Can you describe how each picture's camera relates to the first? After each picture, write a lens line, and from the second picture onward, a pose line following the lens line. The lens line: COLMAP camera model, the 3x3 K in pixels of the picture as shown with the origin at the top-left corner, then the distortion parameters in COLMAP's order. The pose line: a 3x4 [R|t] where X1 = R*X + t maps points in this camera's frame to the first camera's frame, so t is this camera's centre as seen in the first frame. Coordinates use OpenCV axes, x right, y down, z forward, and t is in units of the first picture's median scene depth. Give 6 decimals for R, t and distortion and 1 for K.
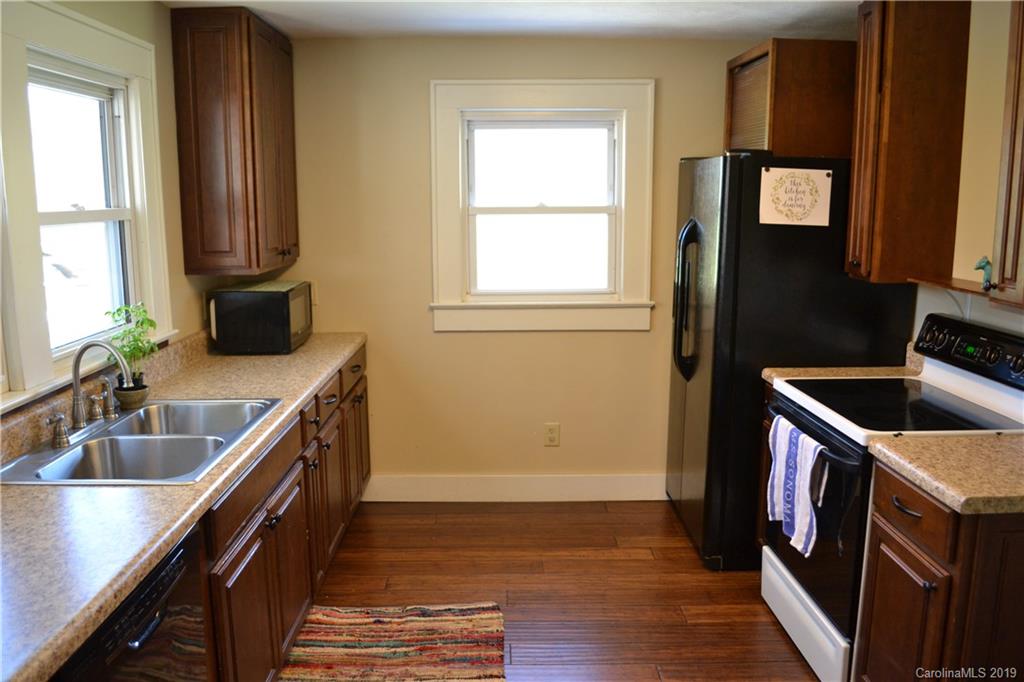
lens RADIAL K [[817.0, 0, 511.7], [0, 817.0, 345.8], [0, 0, 1]] dist [-0.082497, 0.009996]
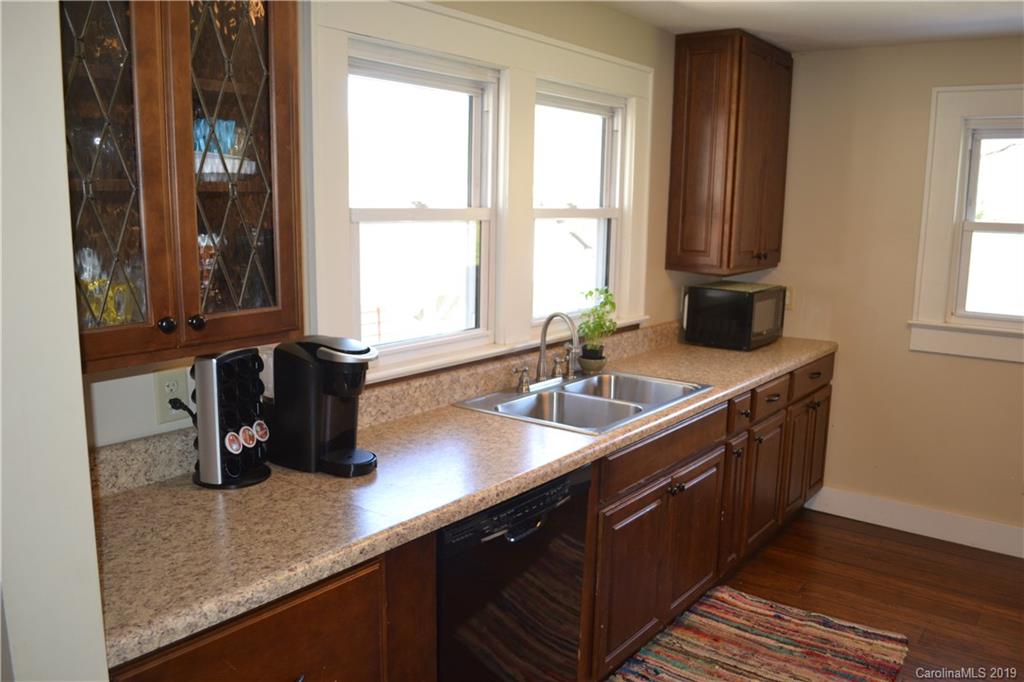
lens RADIAL K [[817.0, 0, 509.0], [0, 817.0, 344.0], [0, 0, 1]] dist [-0.082497, 0.009996]
pose [[0.785446, 0.121389, -0.606910, 0.148718], [-0.129156, 0.991137, 0.031089, 0.009771], [0.605305, 0.053967, 0.794162, -0.039440]]
